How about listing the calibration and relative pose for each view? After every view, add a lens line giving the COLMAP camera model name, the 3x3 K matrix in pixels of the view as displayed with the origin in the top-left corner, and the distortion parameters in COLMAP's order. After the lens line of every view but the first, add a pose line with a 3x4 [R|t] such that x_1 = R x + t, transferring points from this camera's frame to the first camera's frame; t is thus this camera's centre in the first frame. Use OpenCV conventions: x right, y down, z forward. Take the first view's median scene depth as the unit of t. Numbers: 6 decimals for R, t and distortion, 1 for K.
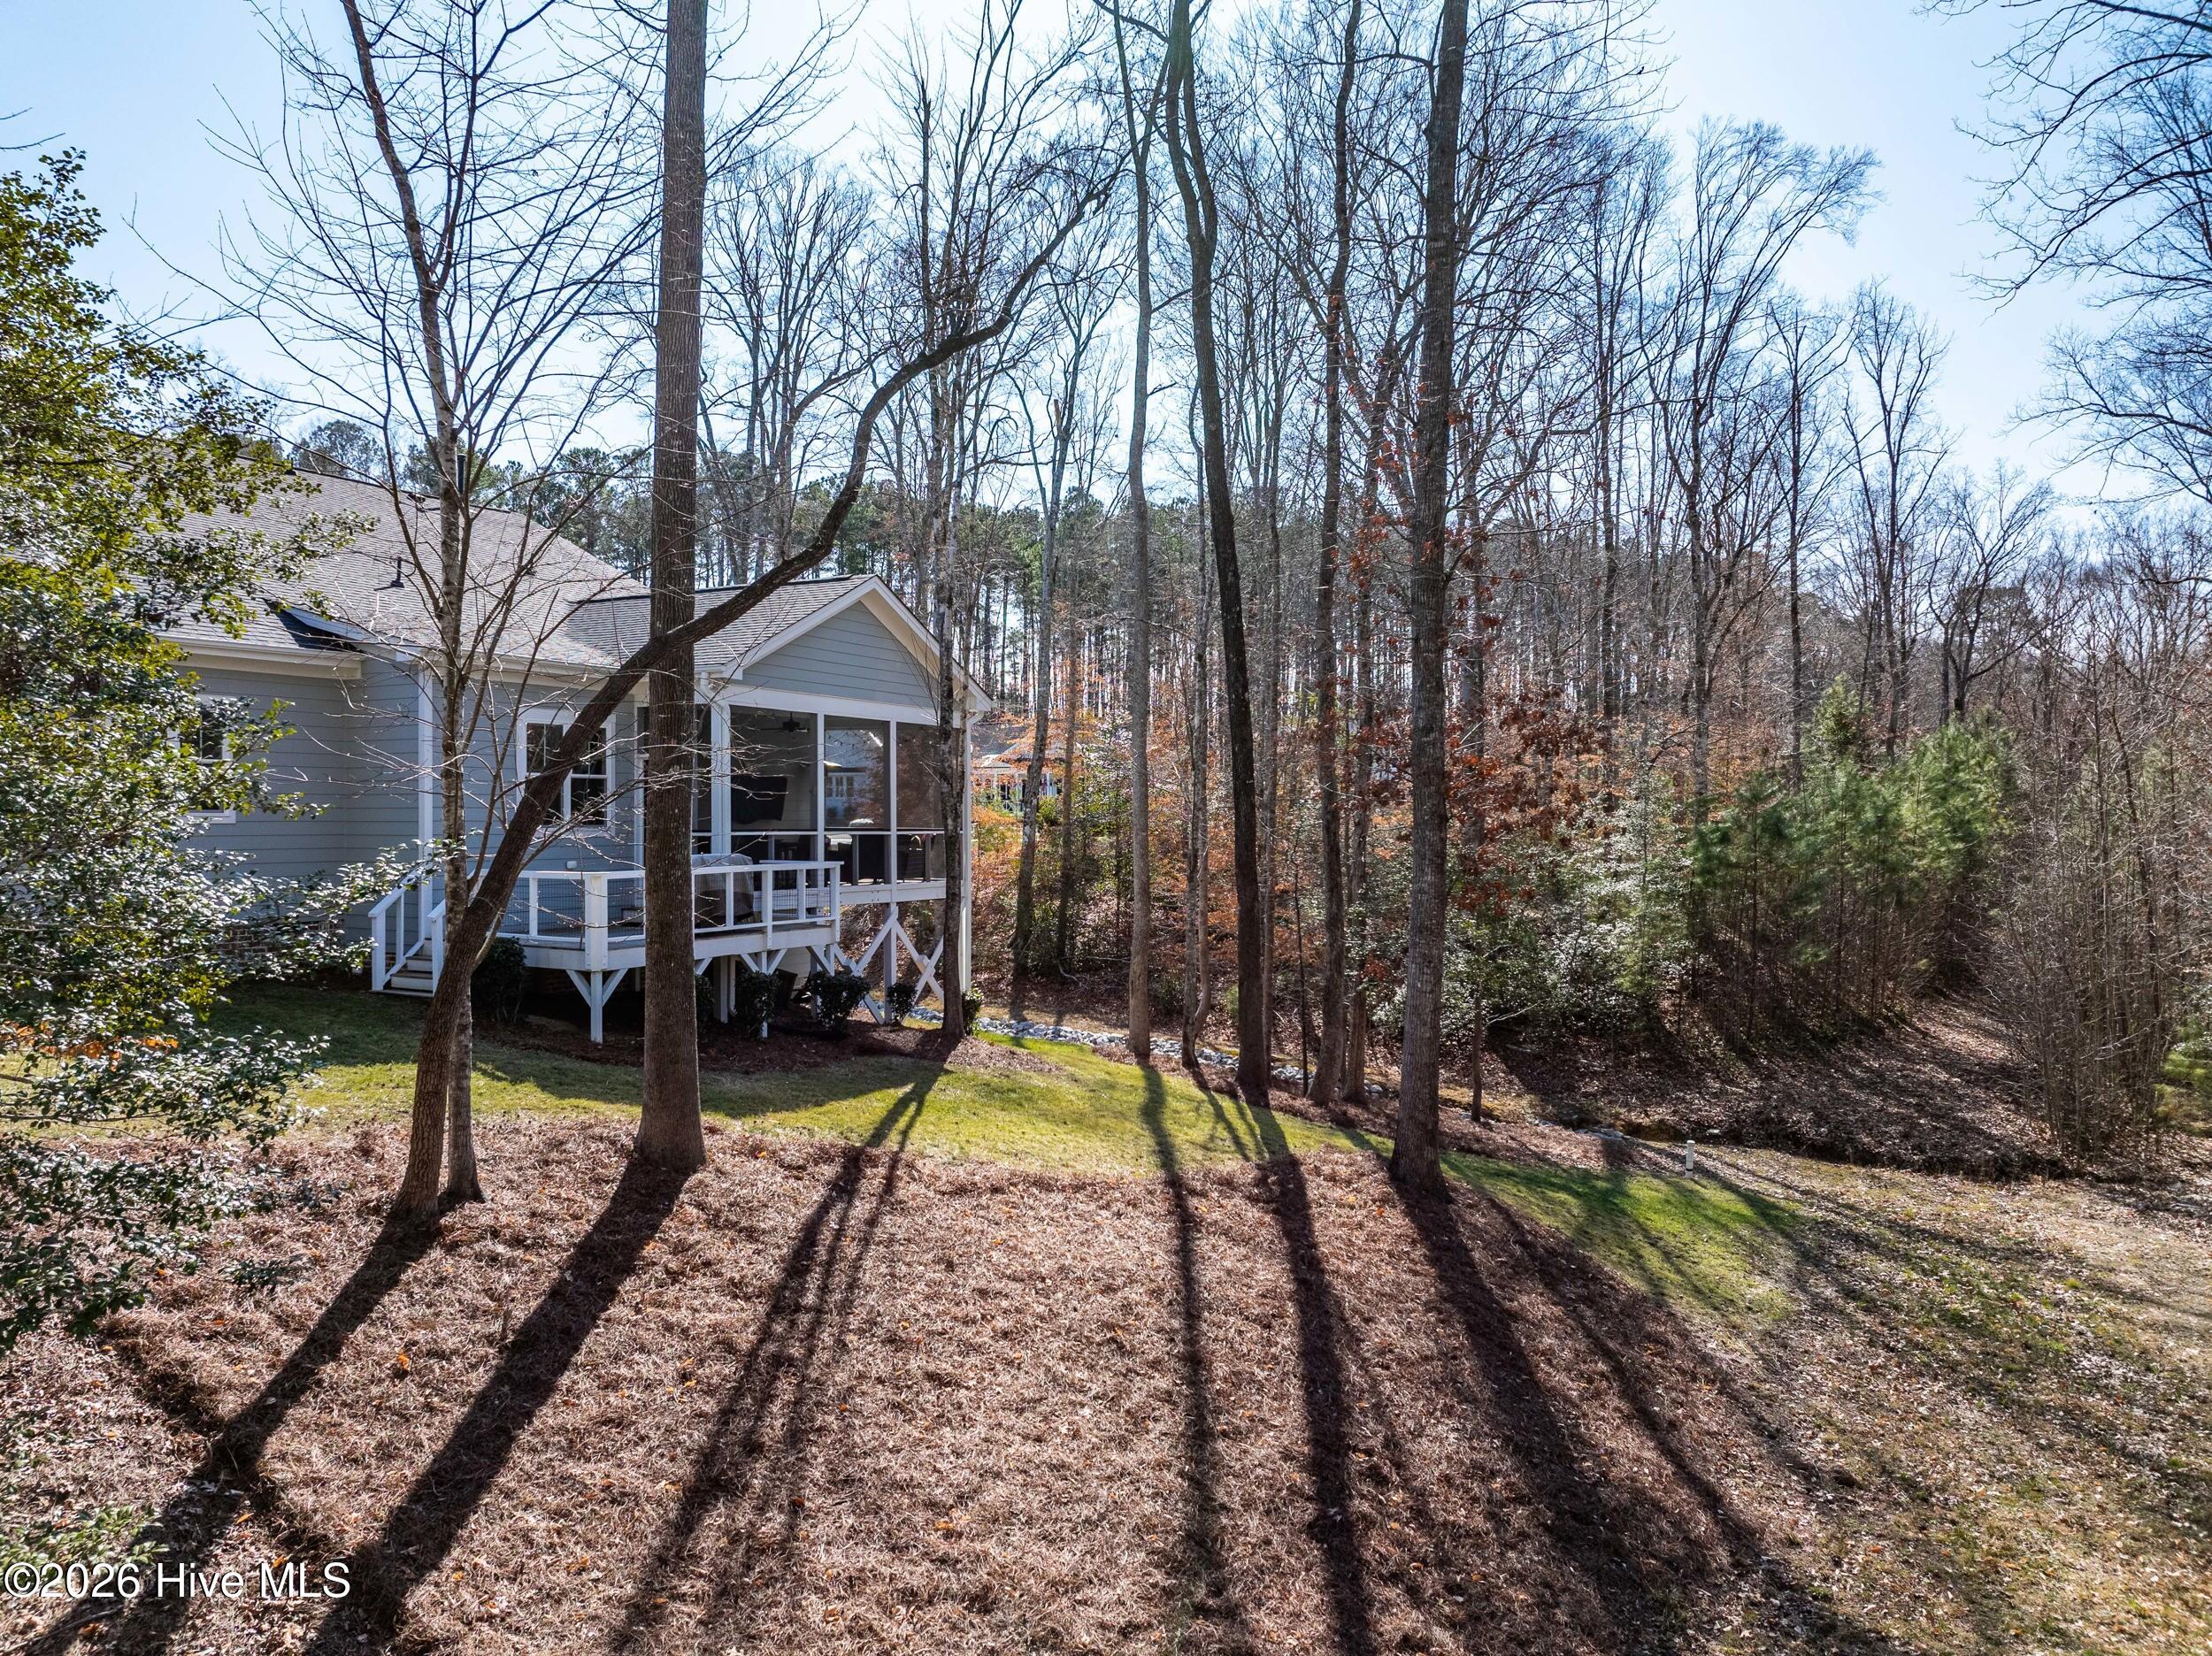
lens RADIAL K [[1544.6, 0, 1106.0], [0, 1544.6, 828.0], [0, 0, 1]] dist [-0.048817, 0.026545]
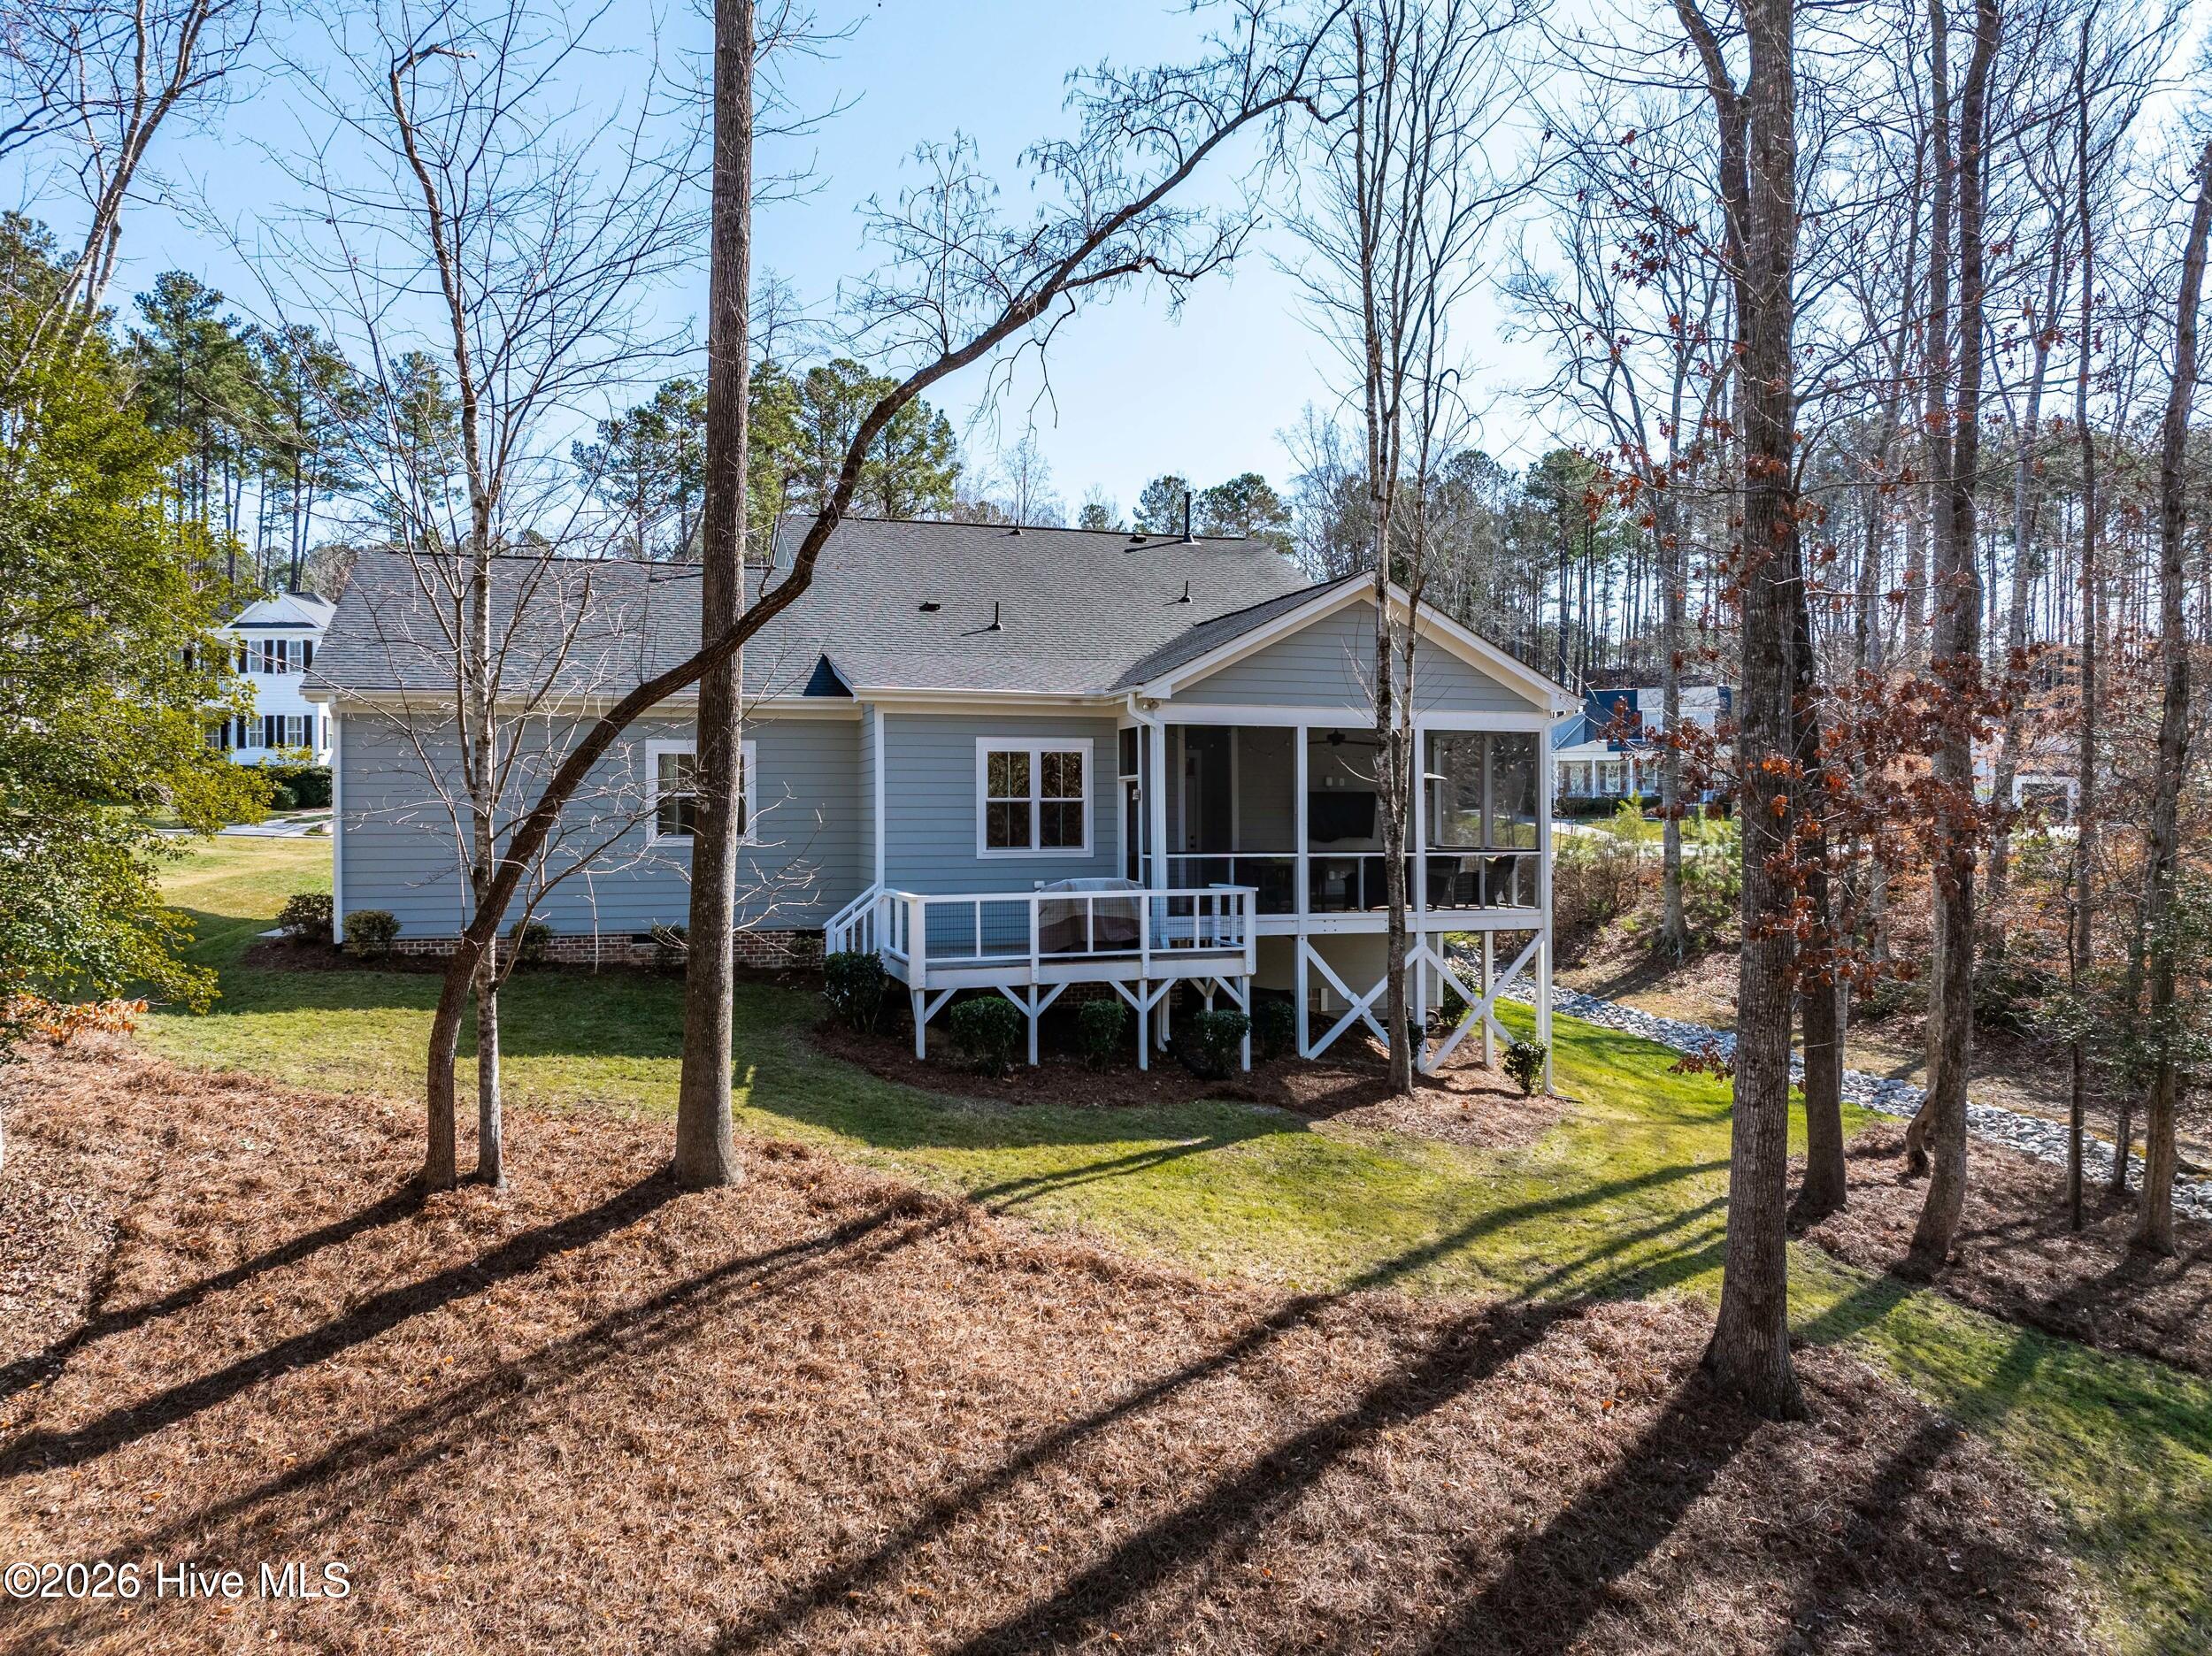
lens RADIAL K [[1544.6, 0, 1106.0], [0, 1544.6, 828.0], [0, 0, 1]] dist [-0.048817, 0.026545]
pose [[0.716884, 0.006304, -0.697164, 0.411016], [-0.003077, 0.999978, 0.005878, -0.019845], [0.697186, -0.002069, 0.716887, 0.273627]]
